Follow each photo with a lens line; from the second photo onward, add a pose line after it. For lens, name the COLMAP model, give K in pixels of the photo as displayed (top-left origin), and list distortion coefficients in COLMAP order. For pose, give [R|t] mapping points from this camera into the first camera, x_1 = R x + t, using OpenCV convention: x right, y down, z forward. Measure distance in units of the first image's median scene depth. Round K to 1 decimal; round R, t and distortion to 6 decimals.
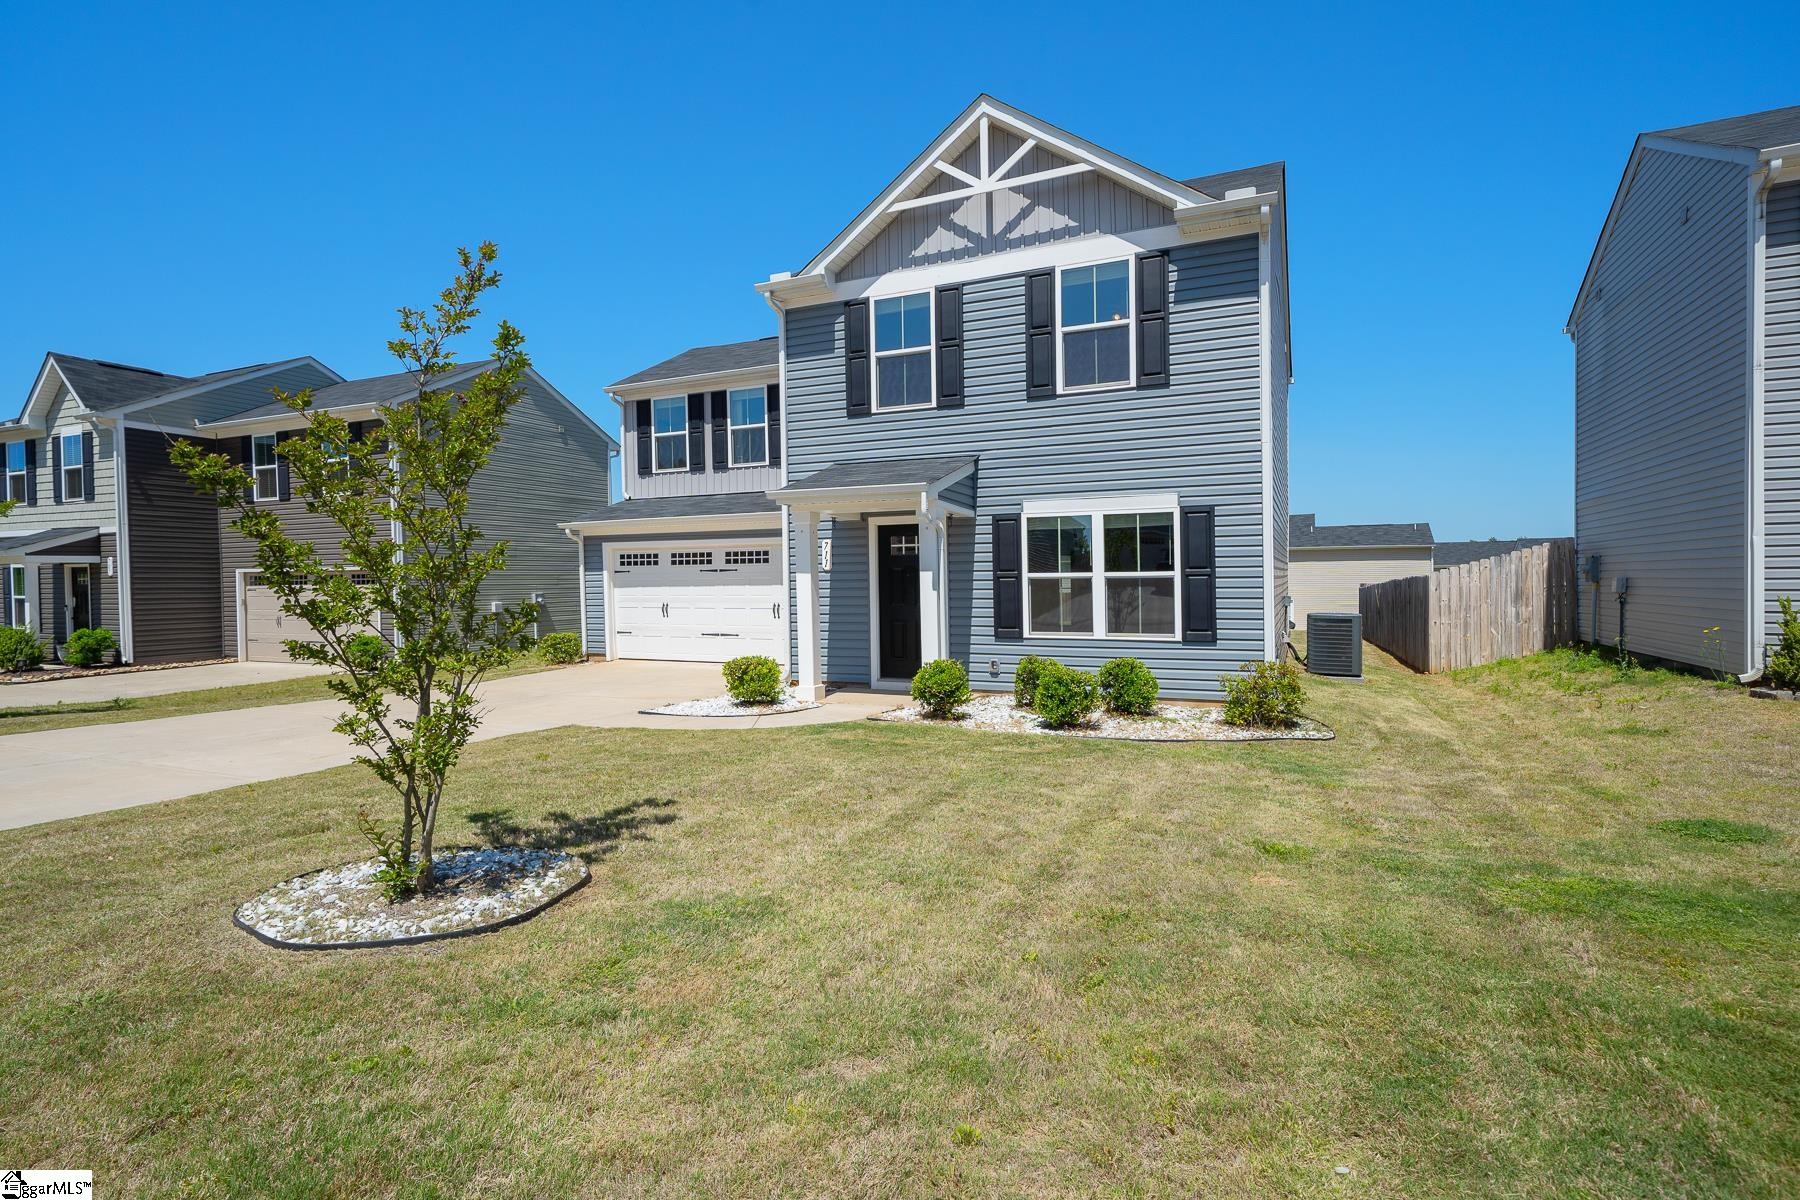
lens RADIAL K [[874.8, 0, 900.0], [0, 874.8, 600.0], [0, 0, 1]] dist [0.017874, -0.000510]
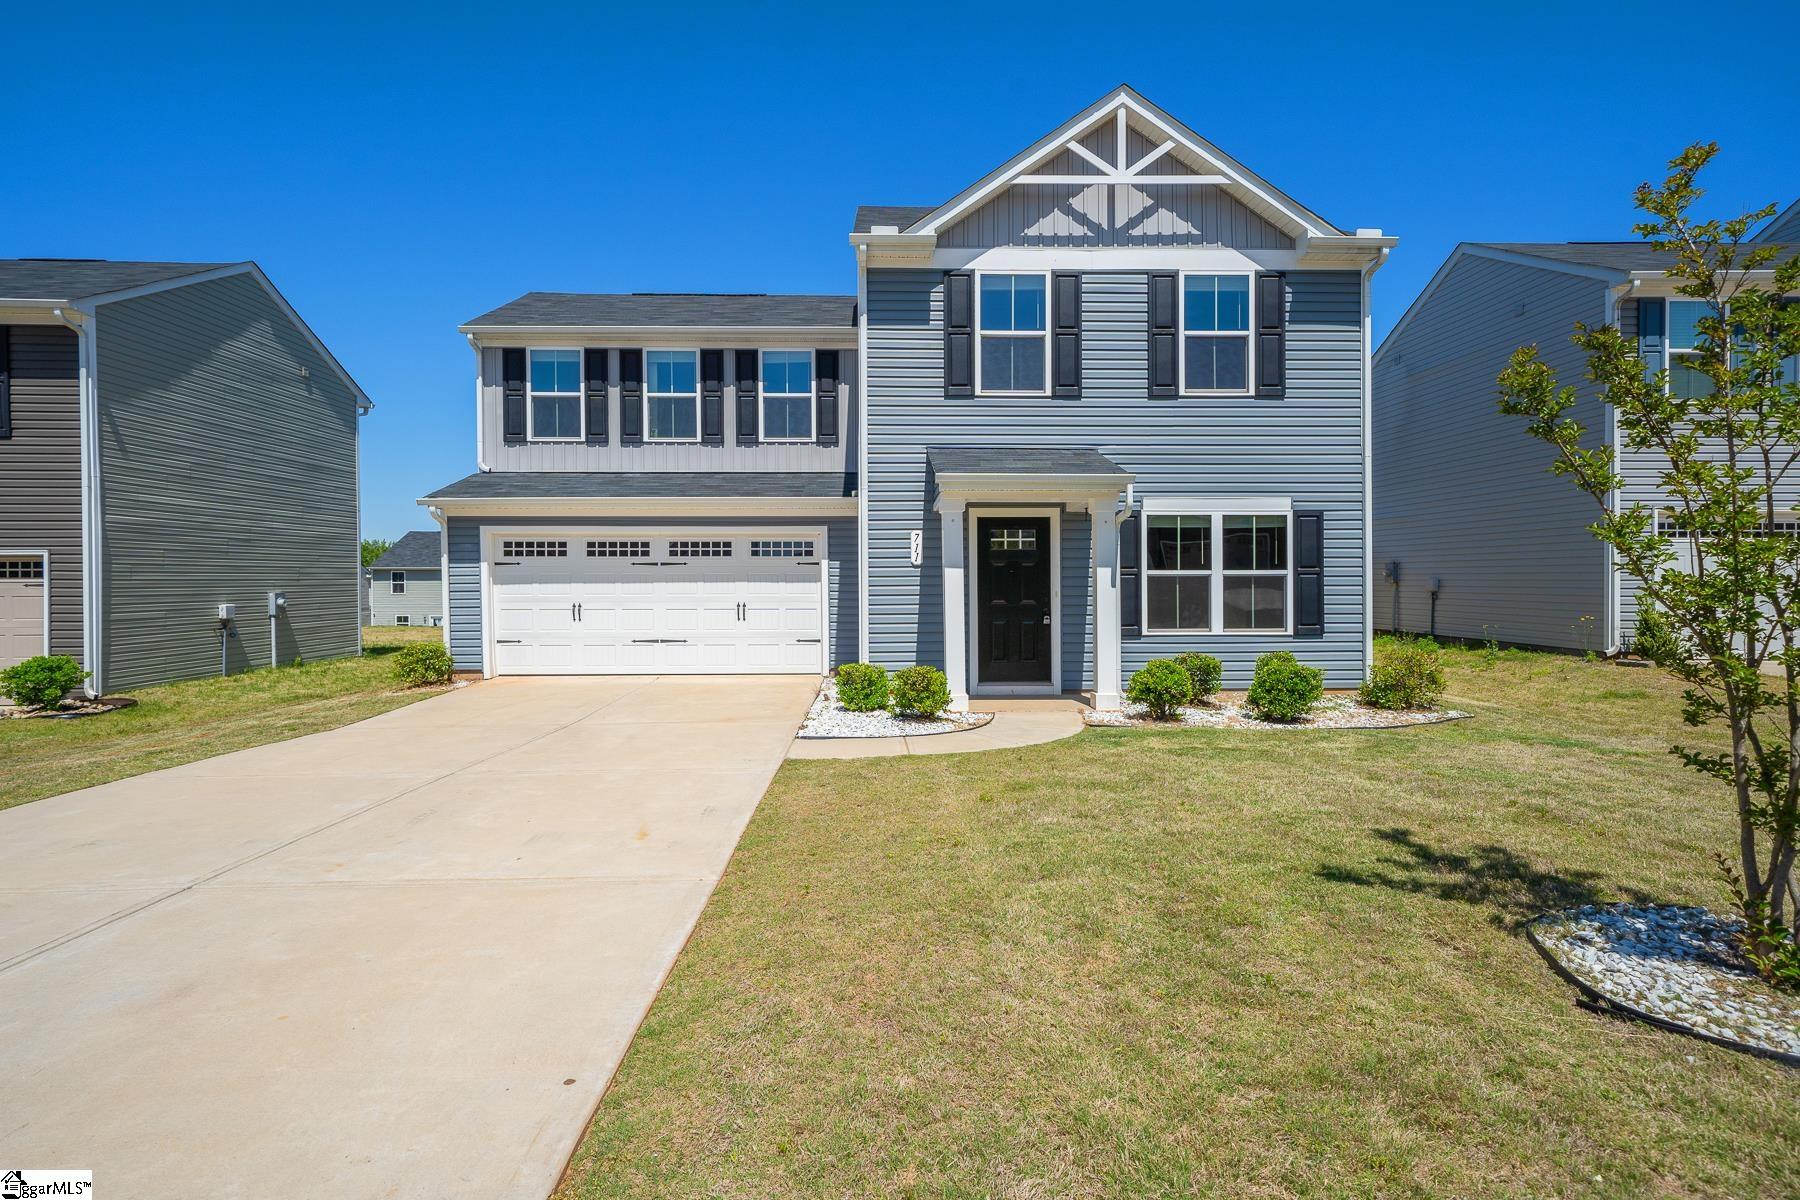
lens RADIAL K [[855.5, 0, 902.5], [0, 855.5, 580.4], [0, 0, 1]] dist [0.023334, 0.000083]
pose [[0.895168, 0.005464, 0.445696, -0.524885], [0.004219, 0.999776, -0.020730, -0.000261], [-0.445709, 0.020437, 0.894944, 0.242101]]
